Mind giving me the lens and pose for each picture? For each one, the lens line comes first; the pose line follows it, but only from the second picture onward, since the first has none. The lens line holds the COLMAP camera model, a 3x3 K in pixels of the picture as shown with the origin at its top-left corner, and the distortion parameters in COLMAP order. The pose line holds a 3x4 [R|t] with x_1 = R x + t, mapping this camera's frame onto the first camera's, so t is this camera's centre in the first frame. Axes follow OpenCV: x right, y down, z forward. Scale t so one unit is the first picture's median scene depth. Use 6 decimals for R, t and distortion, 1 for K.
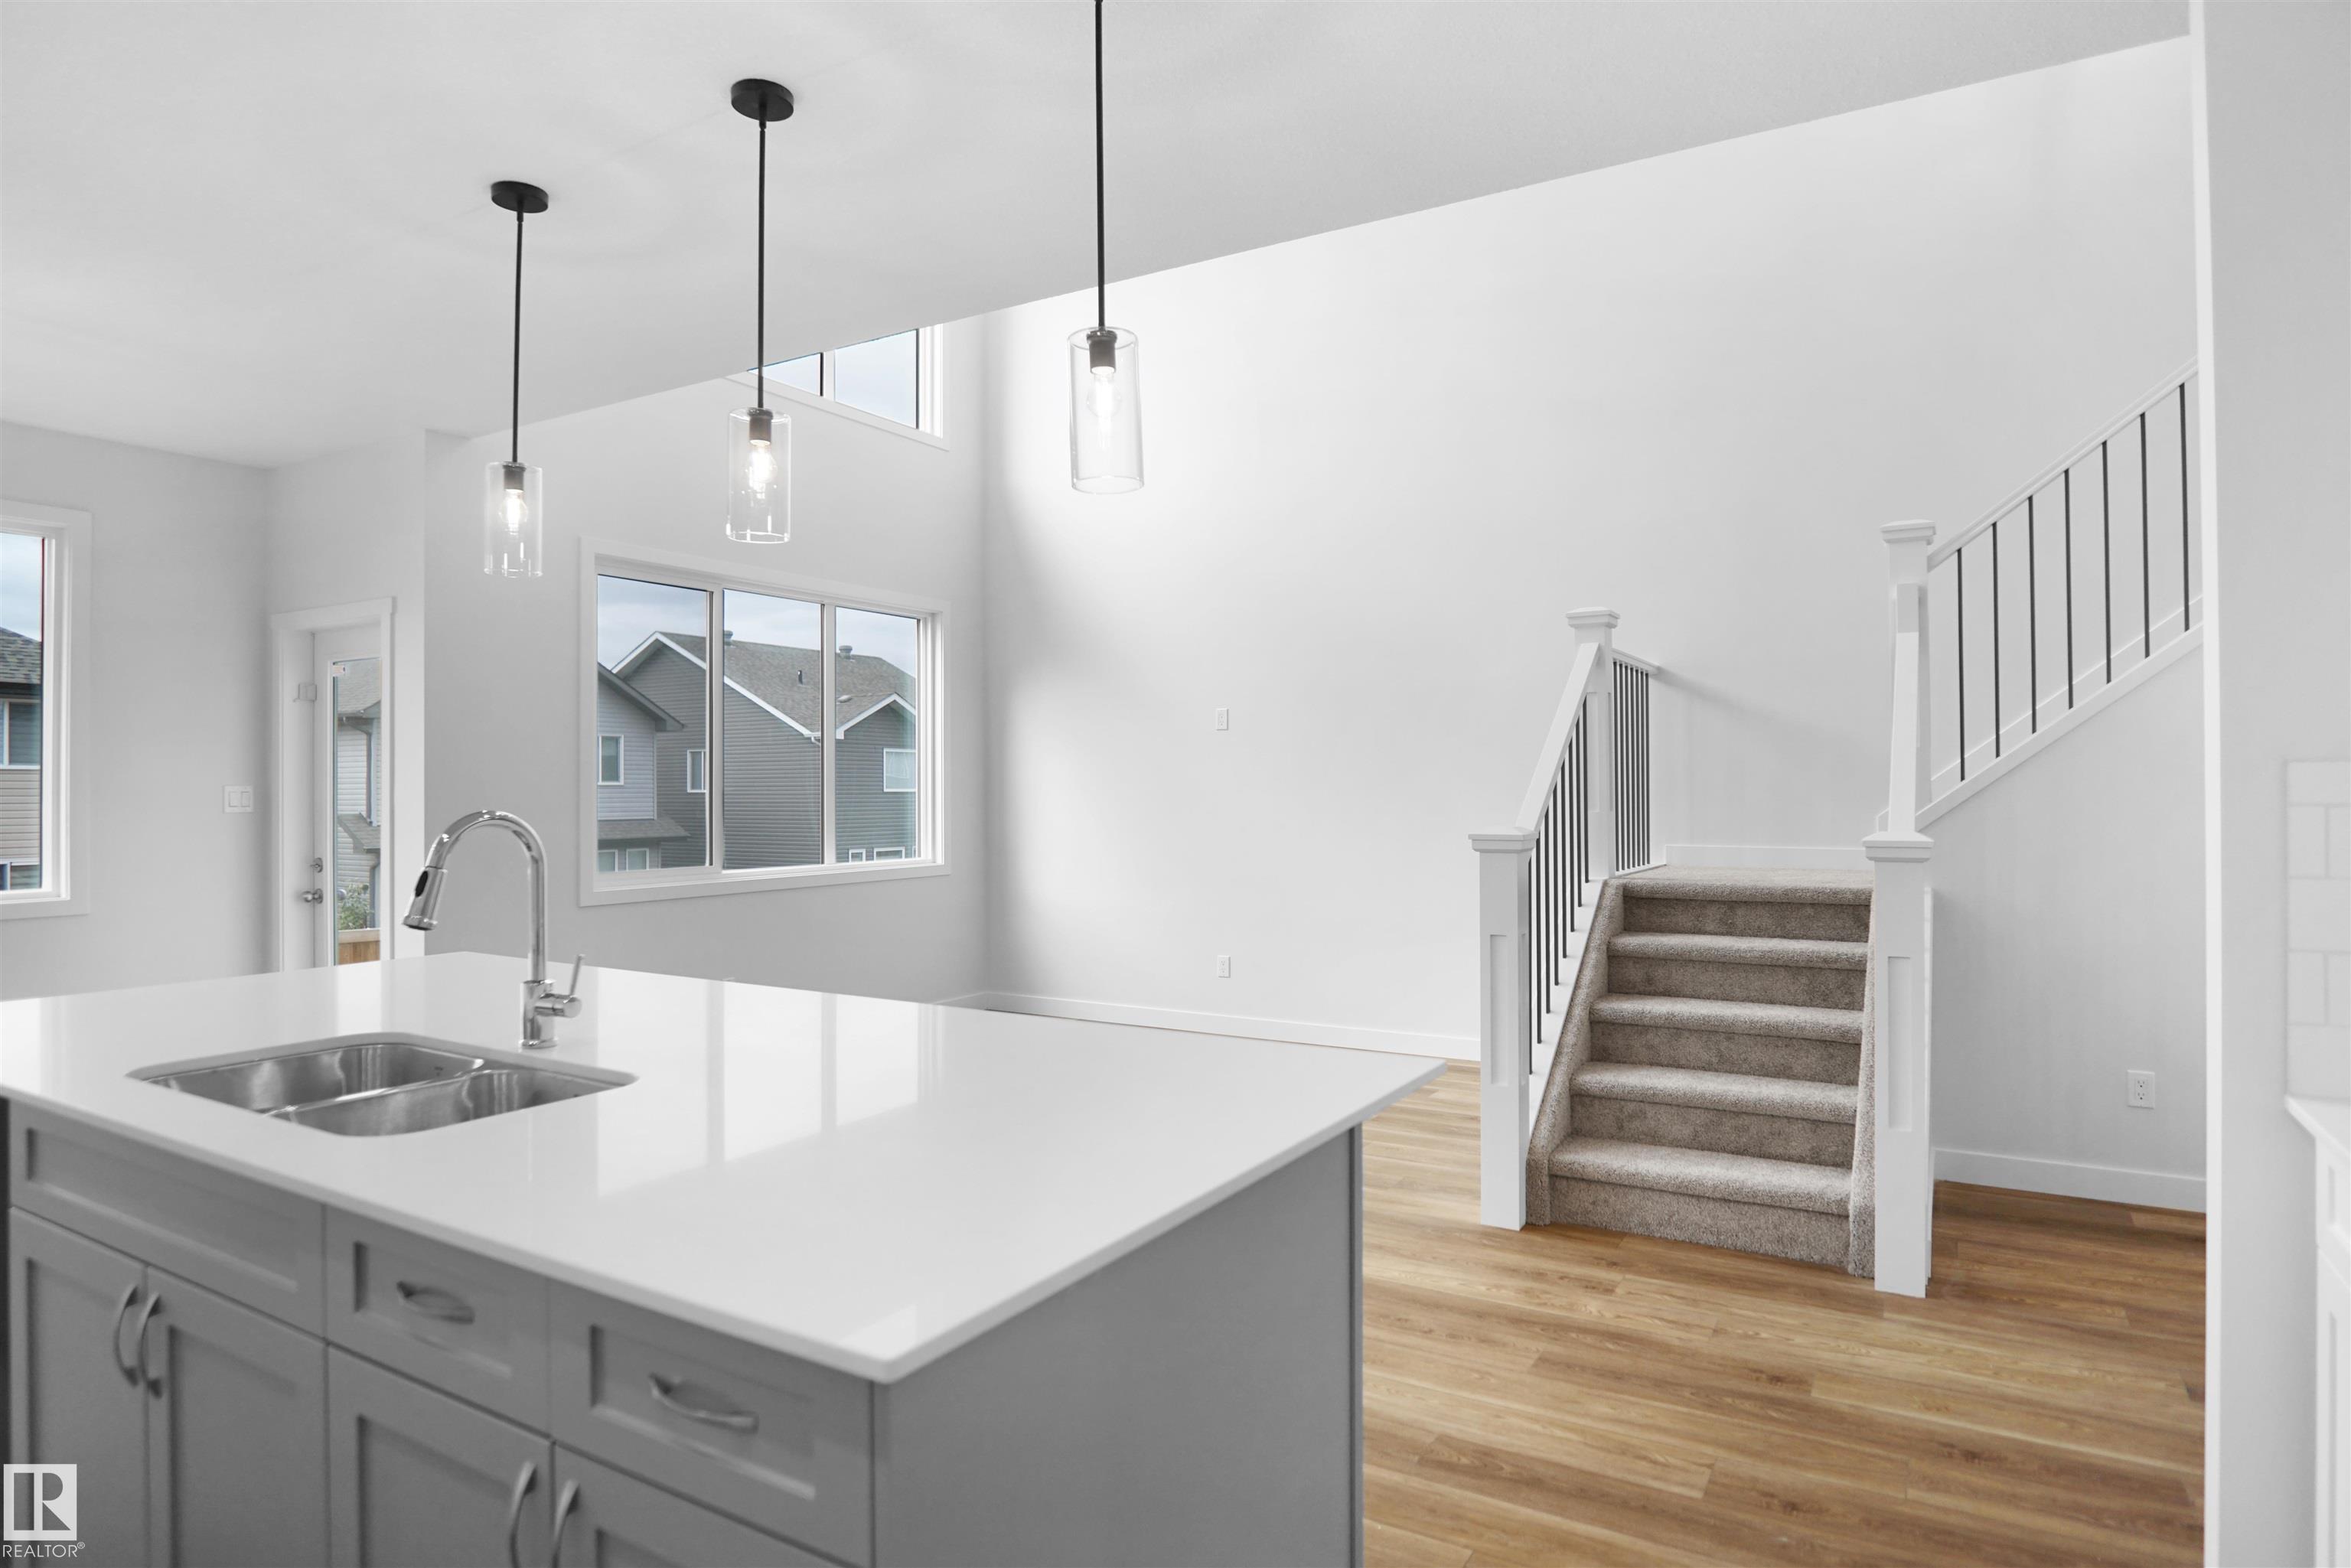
lens RADIAL K [[1283.8, 0, 1201.8], [0, 1283.8, 777.2], [0, 0, 1]] dist [-0.030998, 0.009379]
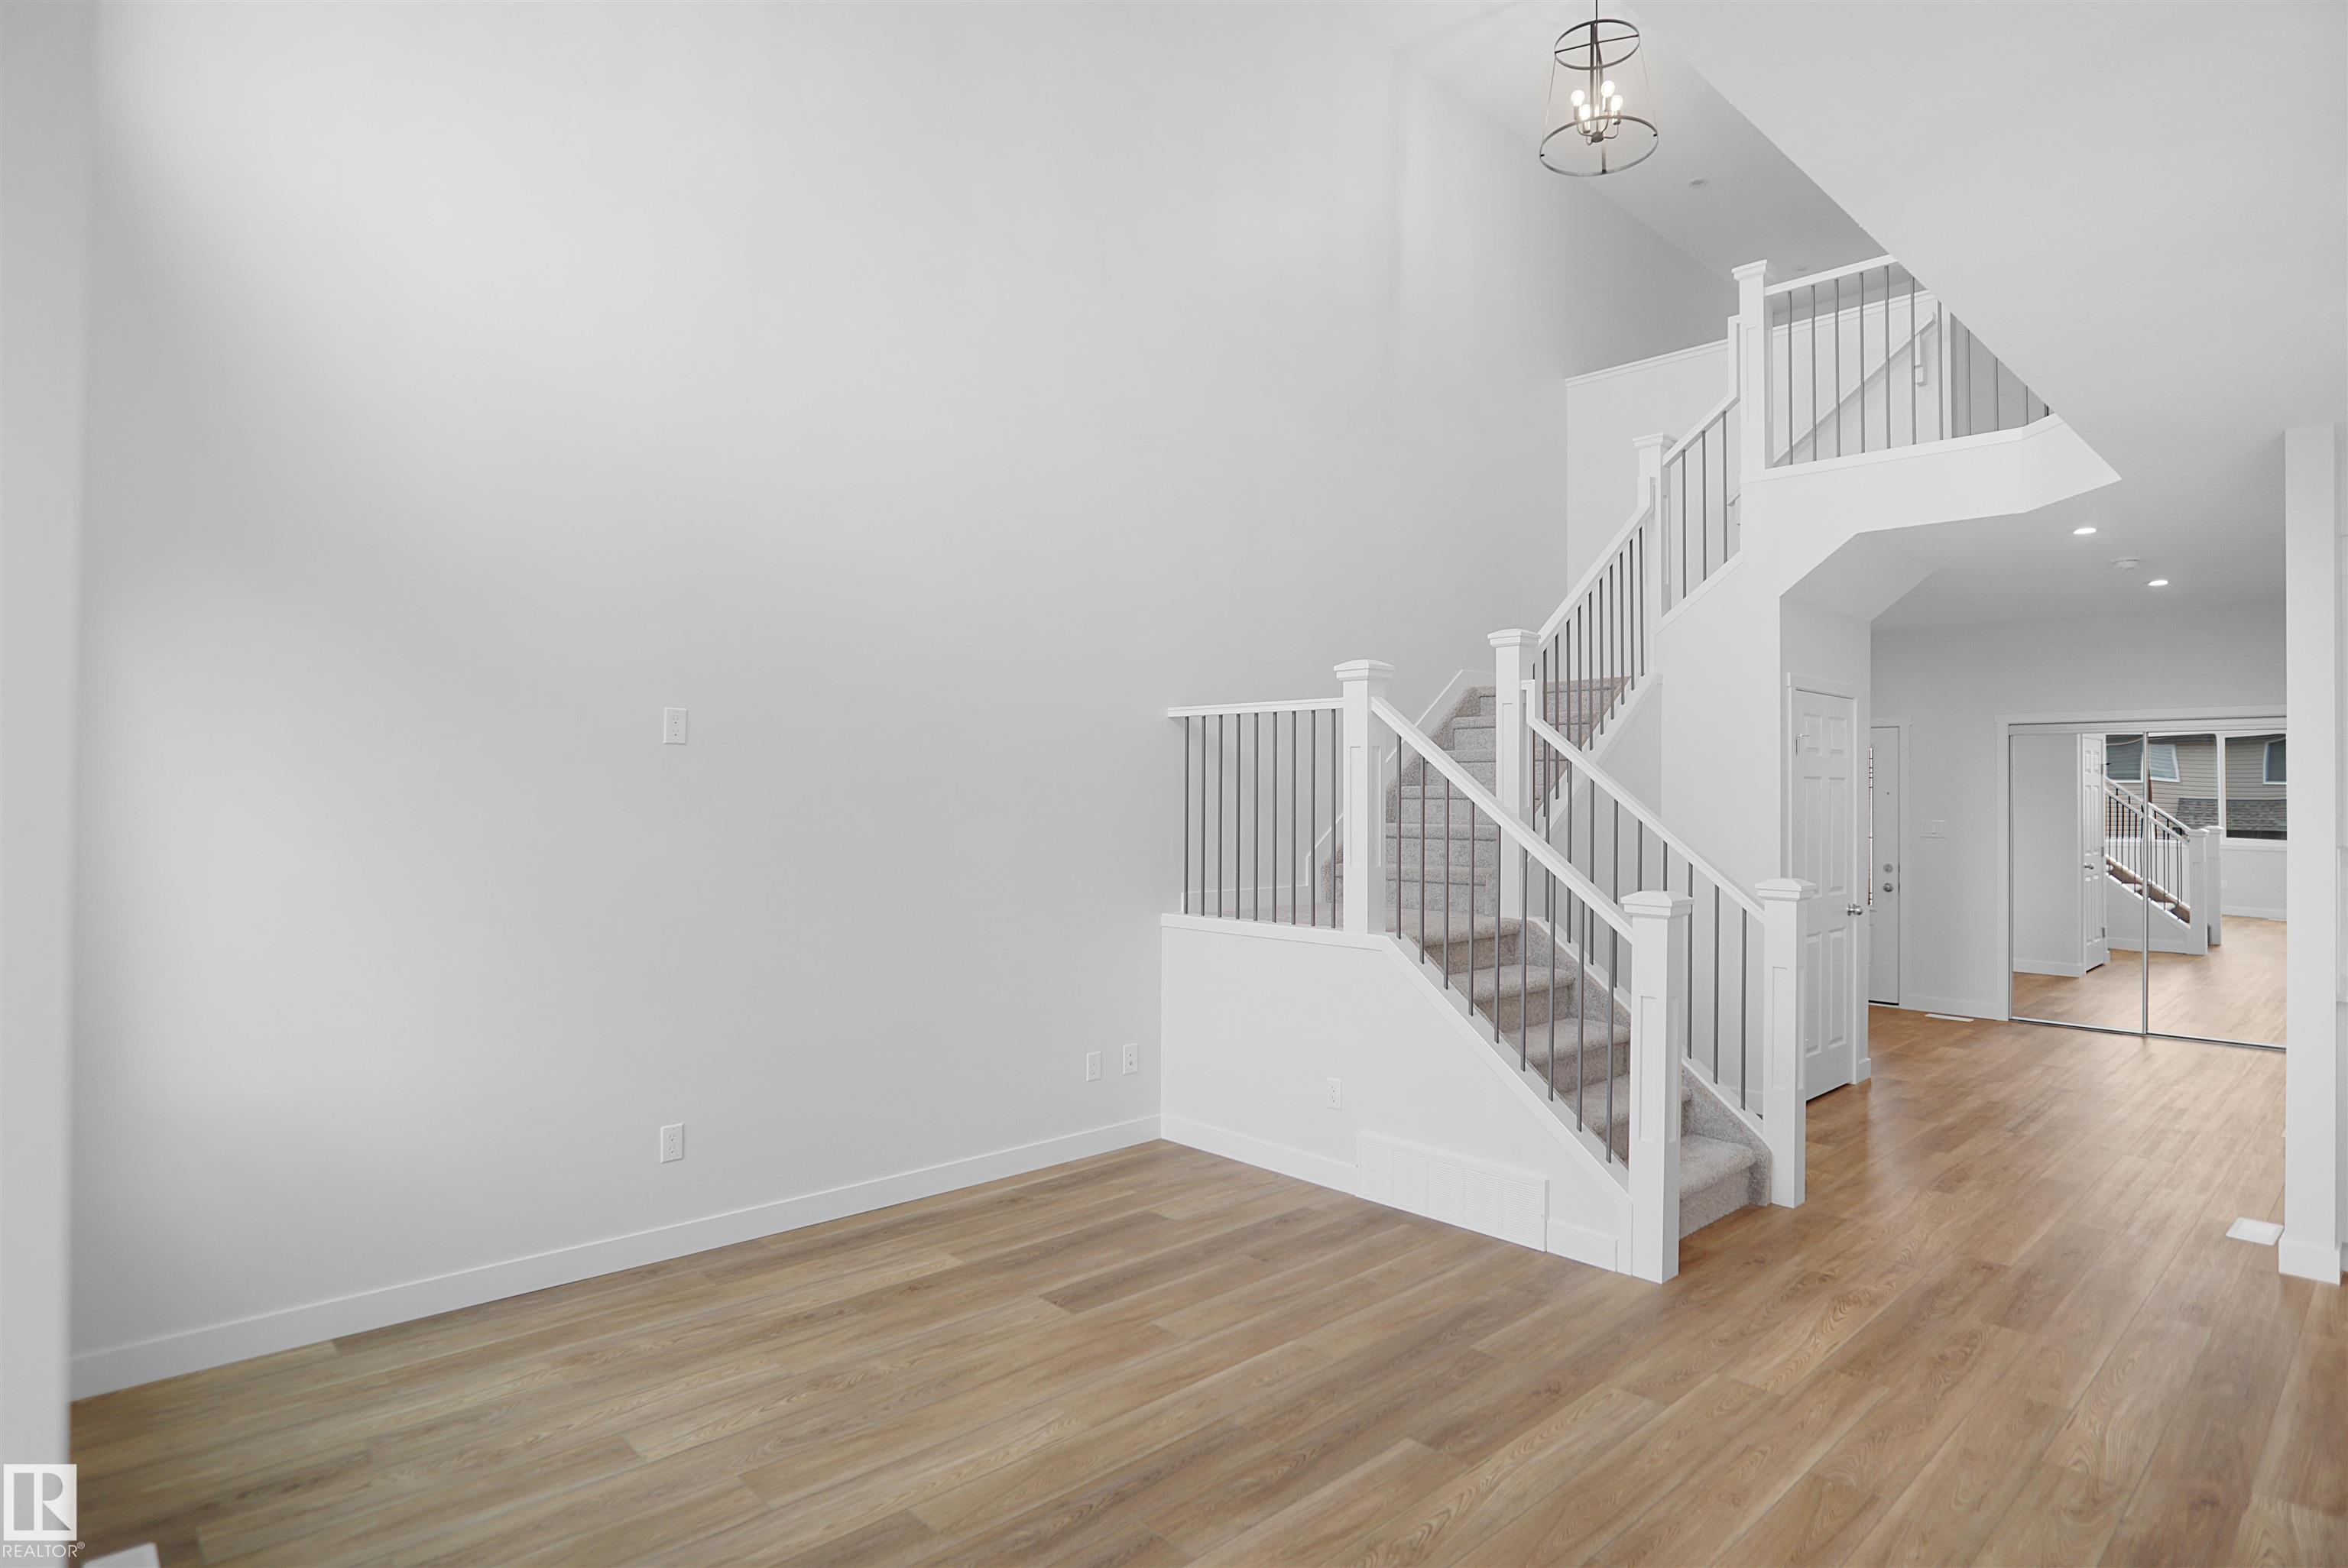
lens RADIAL K [[1282.0, 0, 1189.6], [0, 1282.0, 771.1], [0, 0, 1]] dist [-0.030998, 0.009379]
pose [[0.267921, 0.025171, 0.963112, -0.763513], [-0.022095, 0.999556, -0.019977, -0.025910], [-0.963187, -0.015928, 0.268359, 0.965930]]
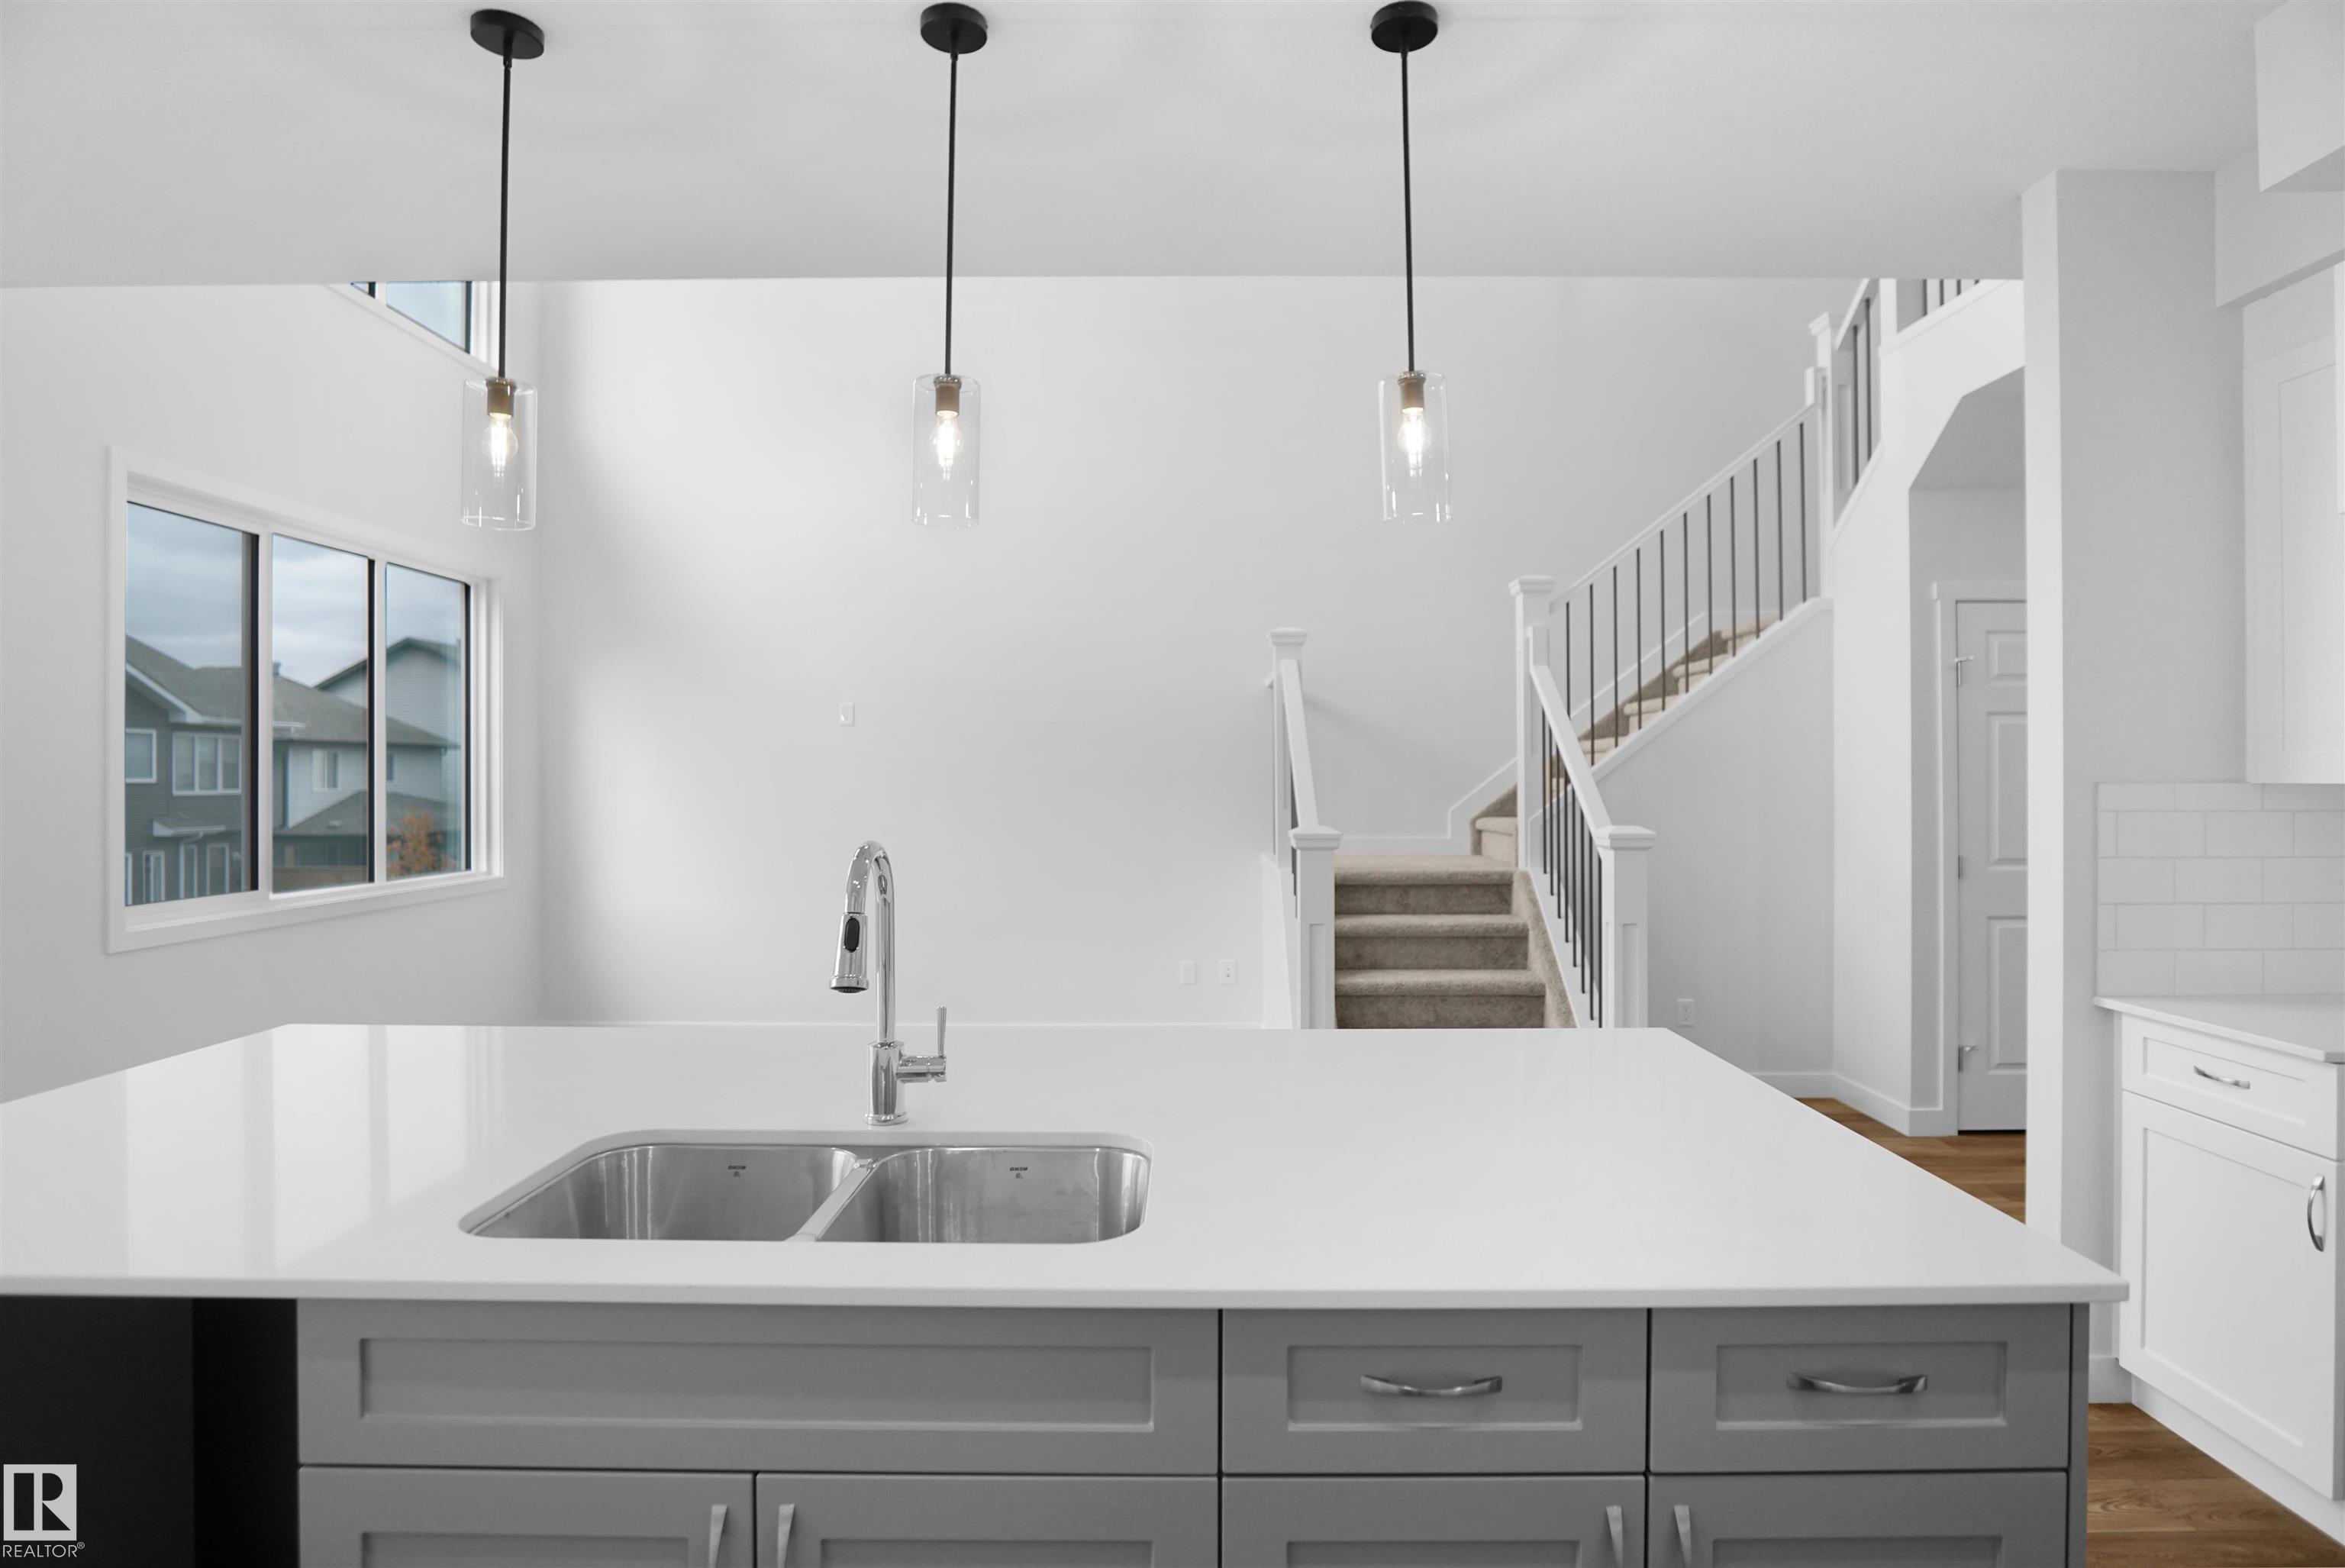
lens RADIAL K [[1280.6, 0, 1185.8], [0, 1280.6, 782.4], [0, 0, 1]] dist [-0.030998, 0.009379]
pose [[0.870793, -0.001034, 0.491649, -0.367813], [-0.005259, 0.999921, 0.011416, -0.010383], [-0.491622, -0.012526, 0.870718, 0.083012]]
